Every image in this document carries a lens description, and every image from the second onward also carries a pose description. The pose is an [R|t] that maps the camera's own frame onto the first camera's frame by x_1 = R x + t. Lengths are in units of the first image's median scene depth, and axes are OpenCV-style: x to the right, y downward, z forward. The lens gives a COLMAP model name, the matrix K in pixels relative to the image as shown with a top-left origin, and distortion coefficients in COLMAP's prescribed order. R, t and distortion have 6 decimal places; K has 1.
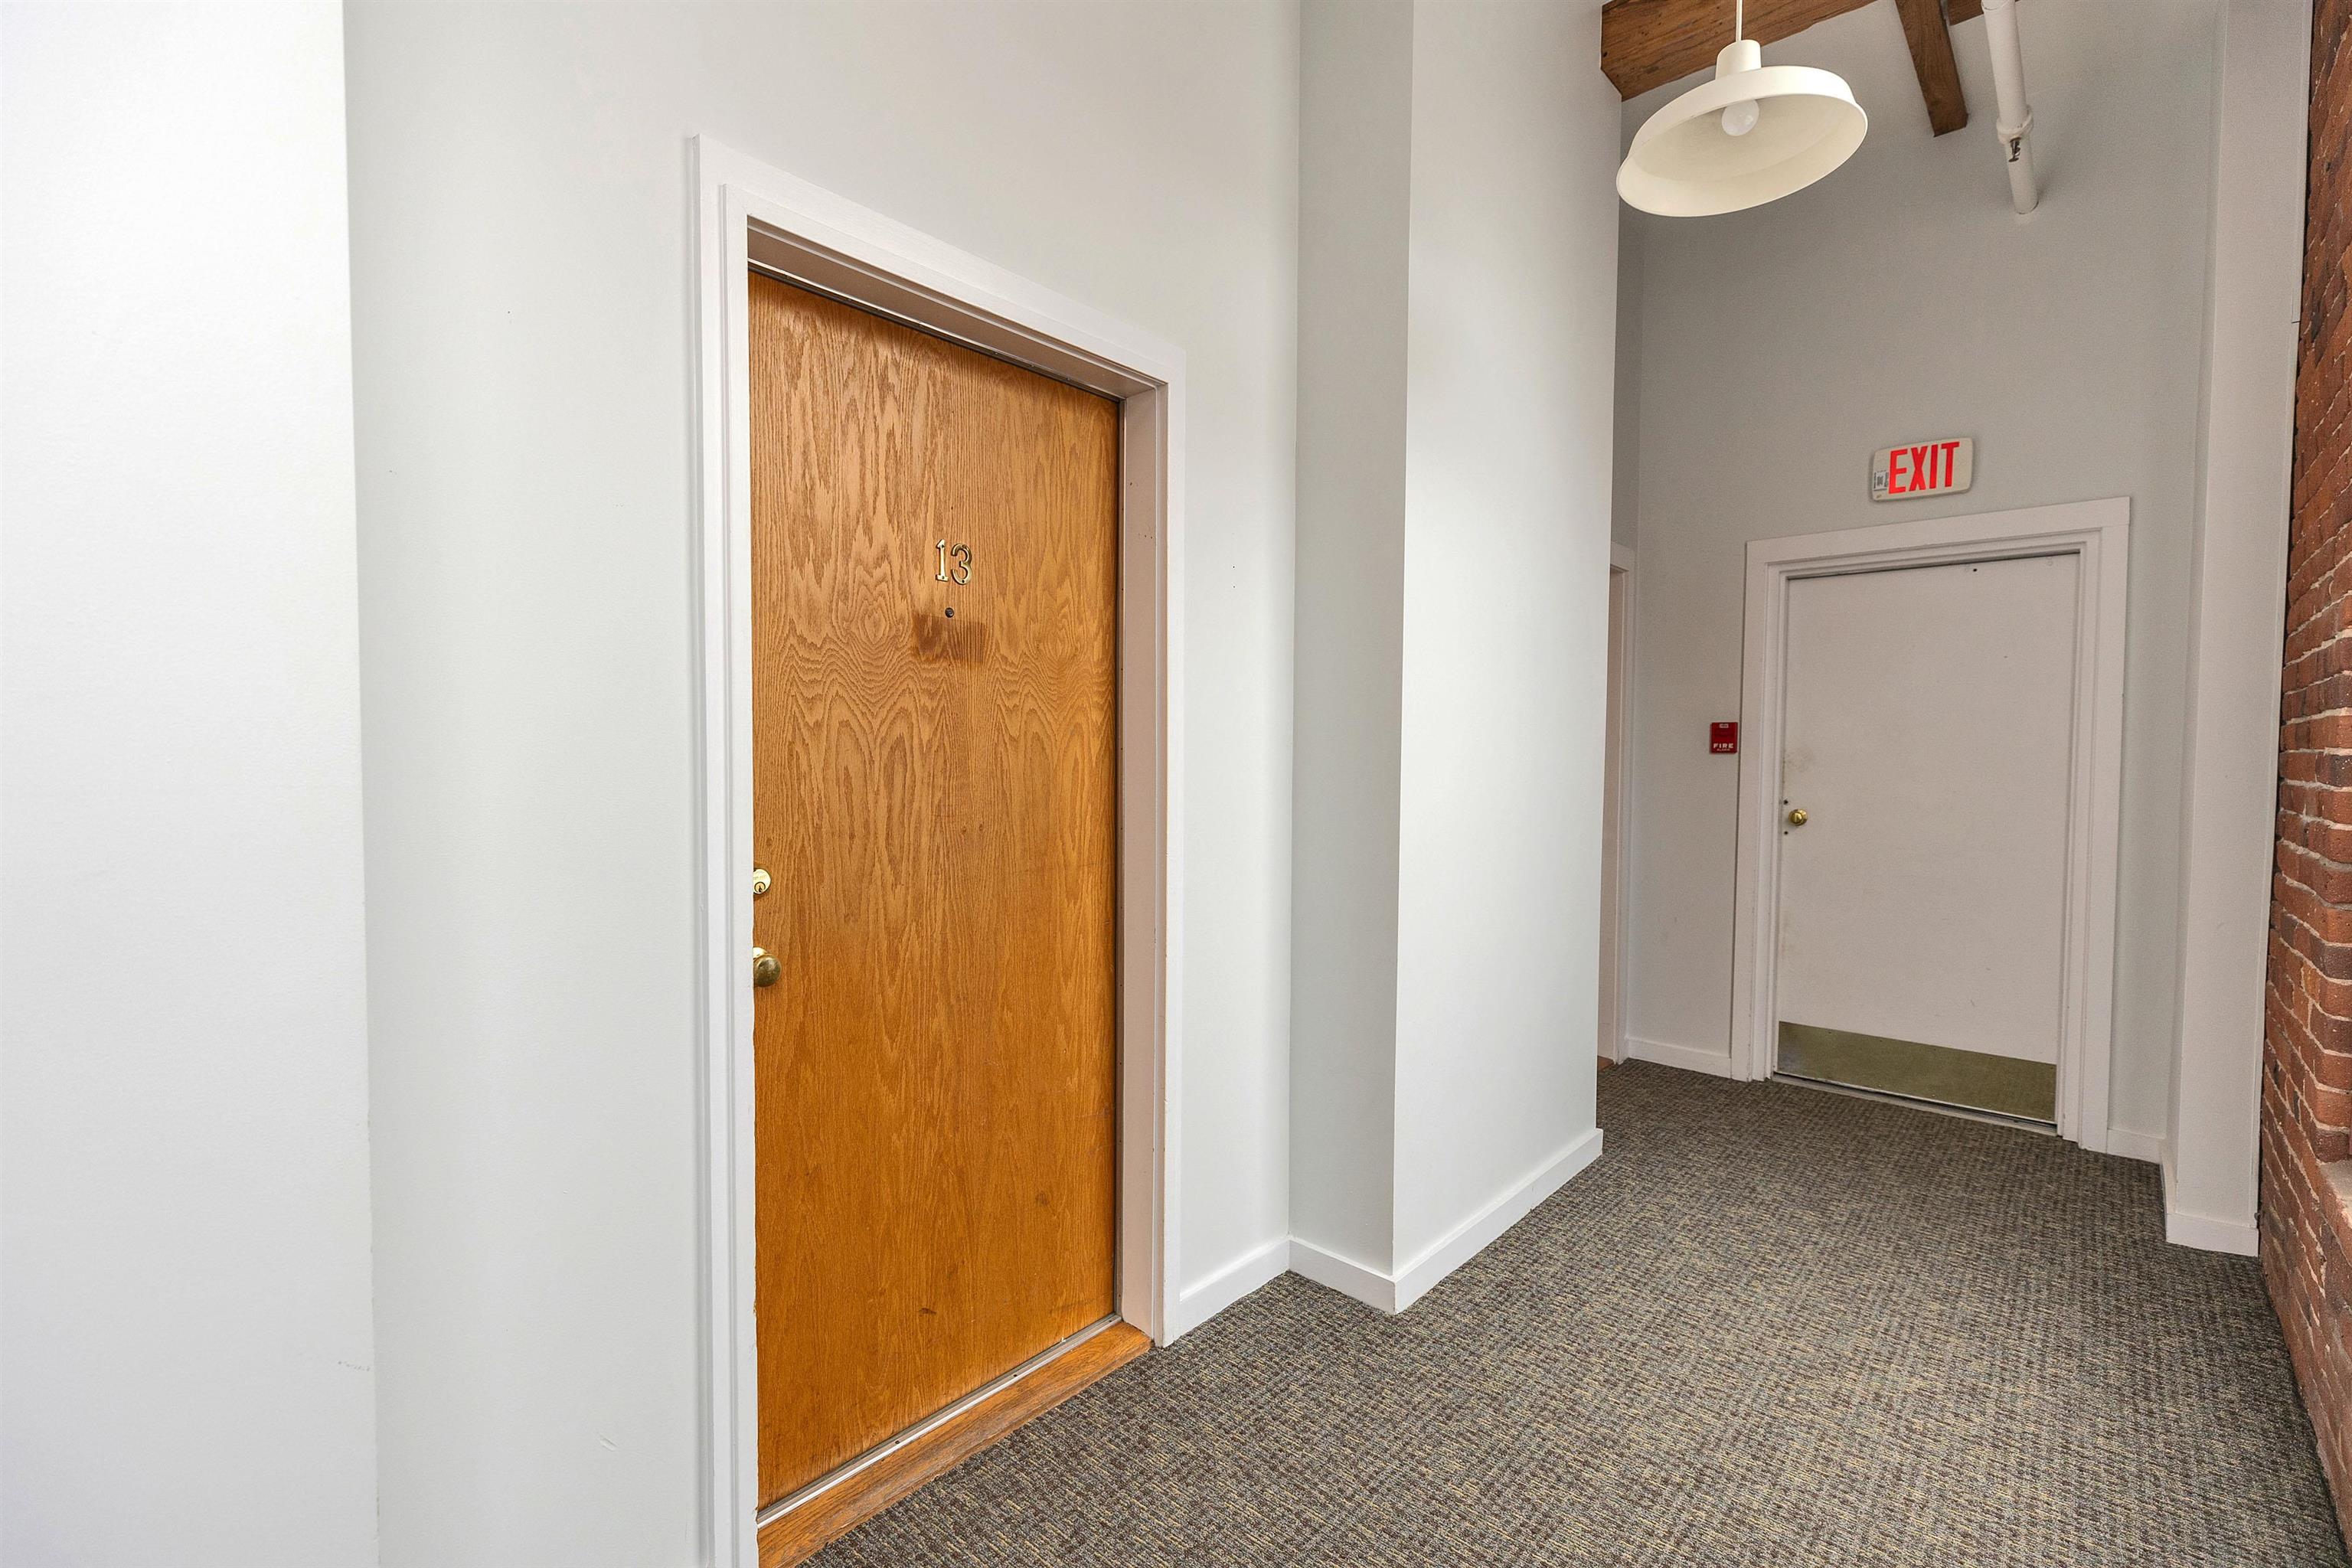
lens RADIAL K [[1053.6, 0, 1172.8], [0, 1053.6, 786.8], [0, 0, 1]] dist [0.004625, -0.000207]
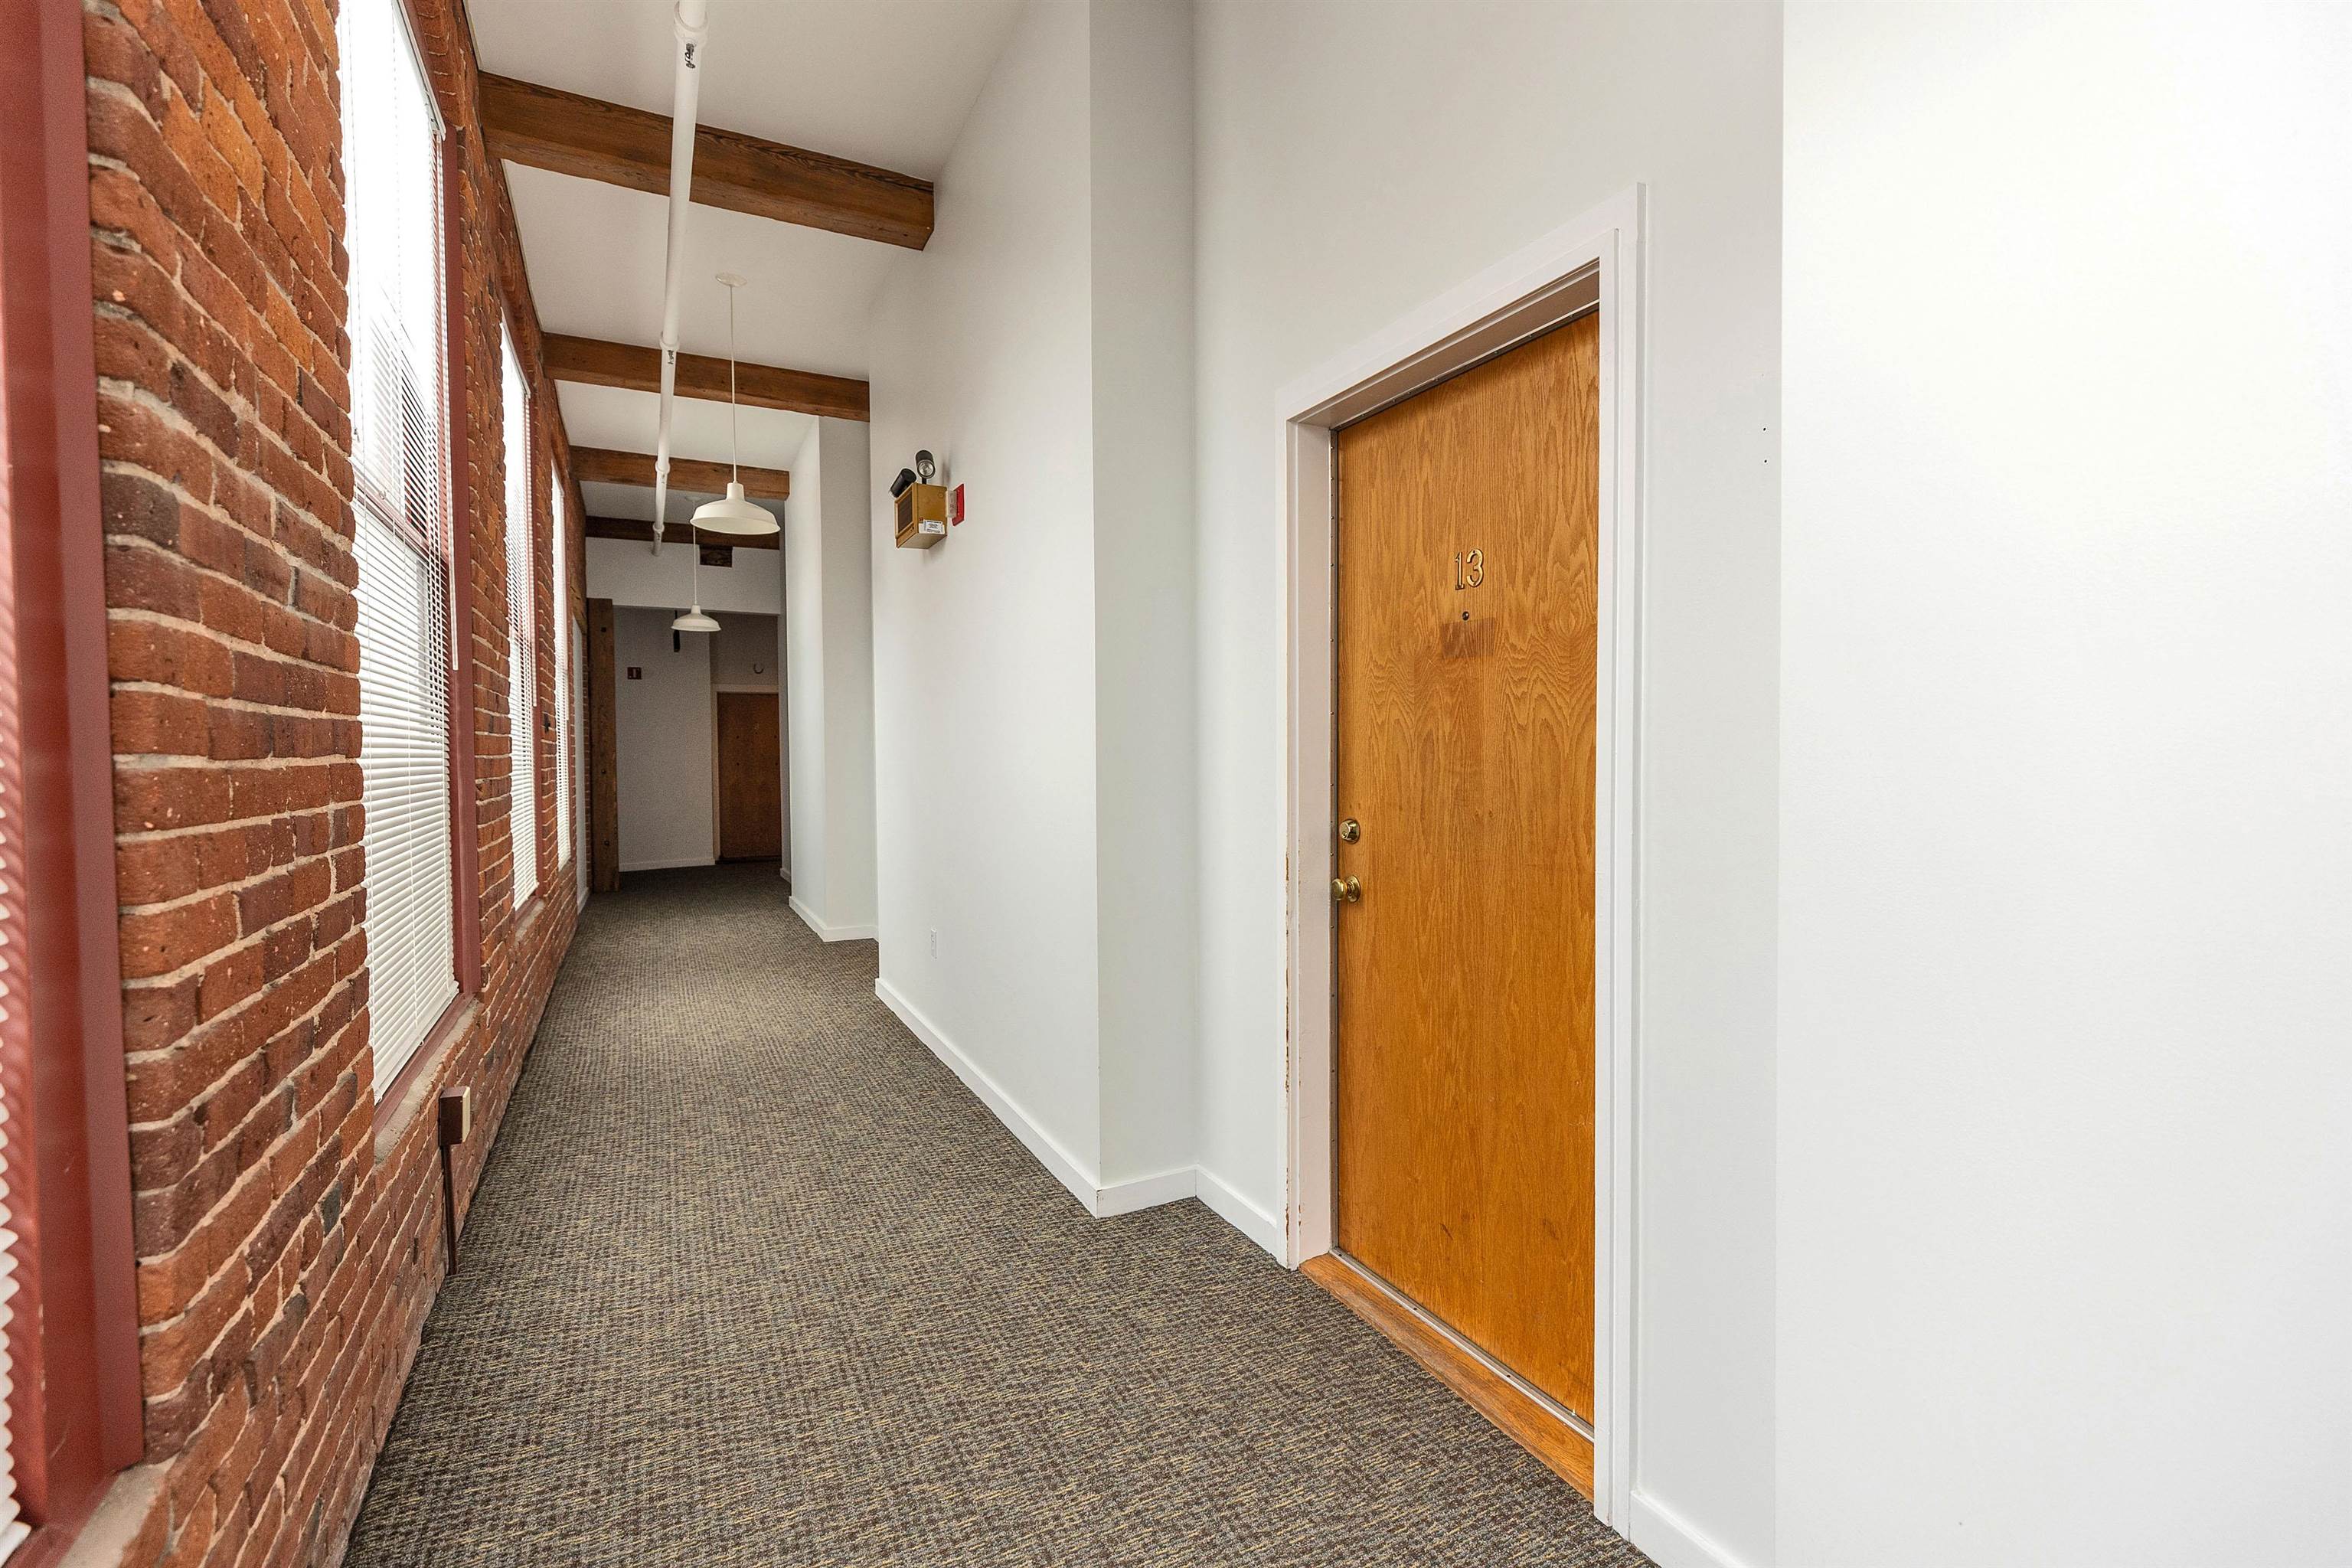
lens RADIAL K [[1053.6, 0, 1174.7], [0, 1053.6, 783.0], [0, 0, 1]] dist [0.004625, -0.000207]
pose [[-0.370830, 0.020243, -0.928480, 0.931534], [-0.028572, 0.999040, 0.033193, -0.018018], [0.928261, 0.038837, -0.369896, 1.132736]]
